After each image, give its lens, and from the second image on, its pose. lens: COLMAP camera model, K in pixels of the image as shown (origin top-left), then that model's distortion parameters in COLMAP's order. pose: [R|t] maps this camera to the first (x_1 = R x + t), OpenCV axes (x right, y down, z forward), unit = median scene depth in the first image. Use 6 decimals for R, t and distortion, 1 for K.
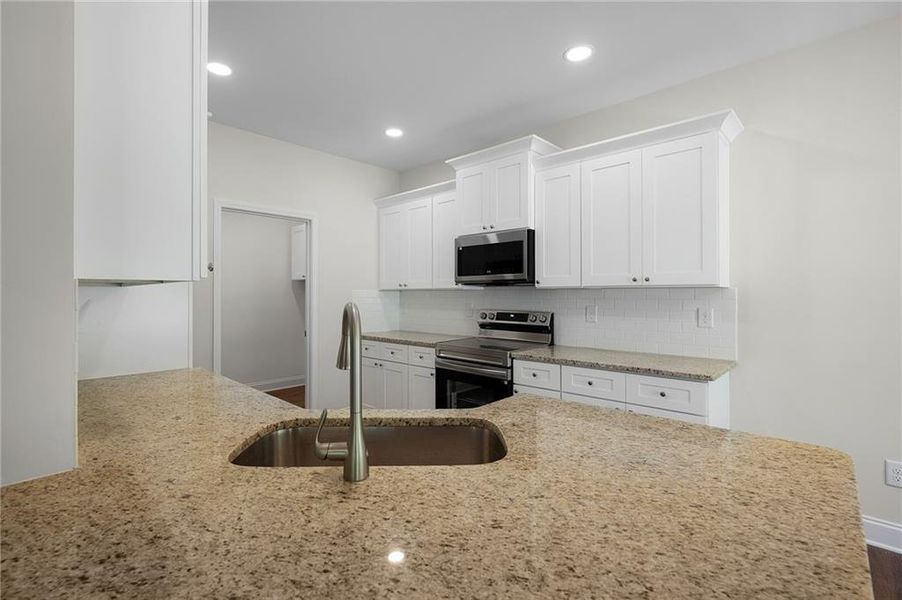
lens RADIAL K [[412.2, 0, 453.0], [0, 412.2, 295.8], [0, 0, 1]] dist [-0.000528, -0.000380]
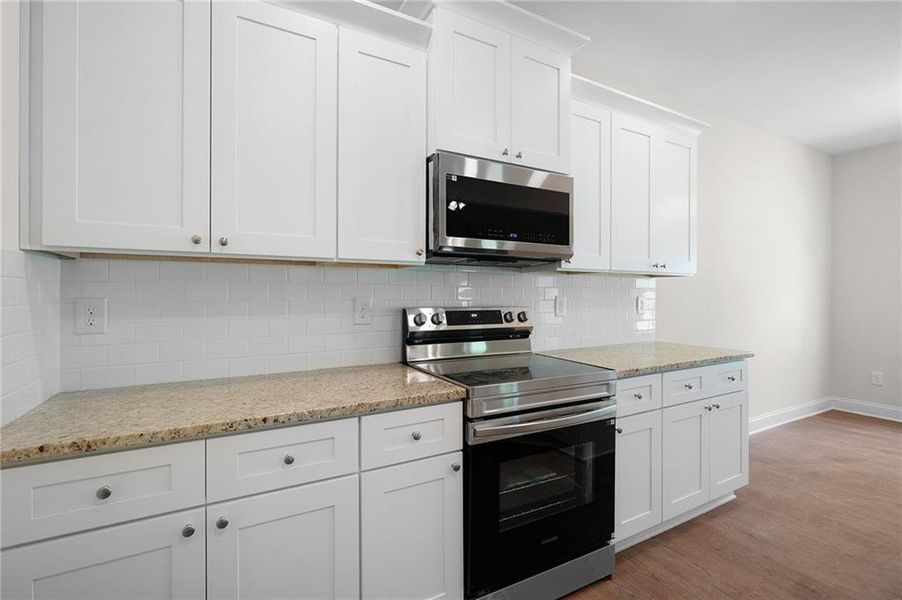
lens RADIAL K [[412.2, 0, 453.0], [0, 412.2, 295.8], [0, 0, 1]] dist [-0.000528, -0.000380]
pose [[0.306323, -0.003891, 0.951920, -0.429354], [-0.000514, 0.999991, 0.004253, 0.017988], [-0.951928, -0.001792, 0.306318, 0.855872]]
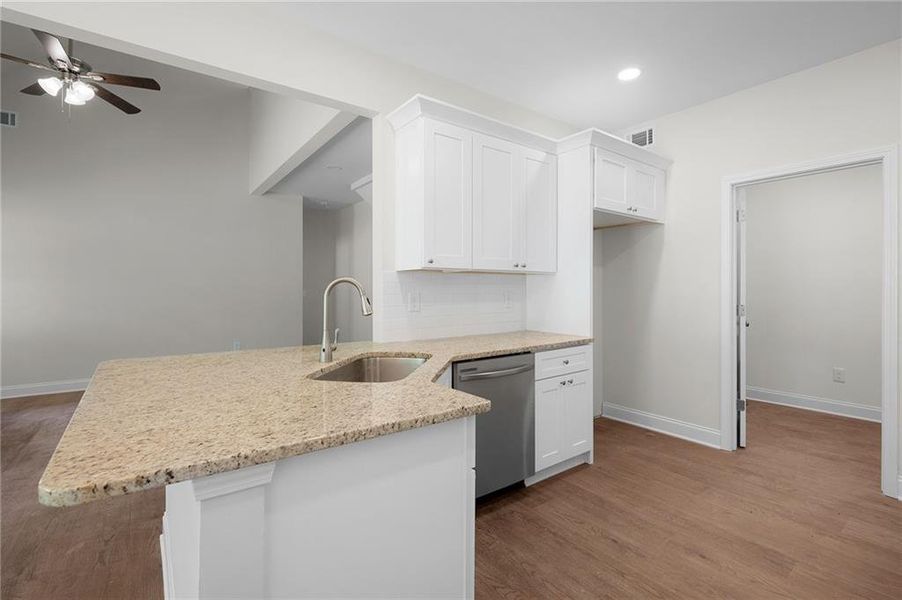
lens RADIAL K [[412.2, 0, 453.0], [0, 412.2, 295.8], [0, 0, 1]] dist [-0.000528, -0.000380]
pose [[-0.176012, 0.006125, -0.984369, 1.549169], [-0.003829, 0.999969, 0.006907, 0.074584], [0.984380, 0.004985, -0.175984, 1.830354]]
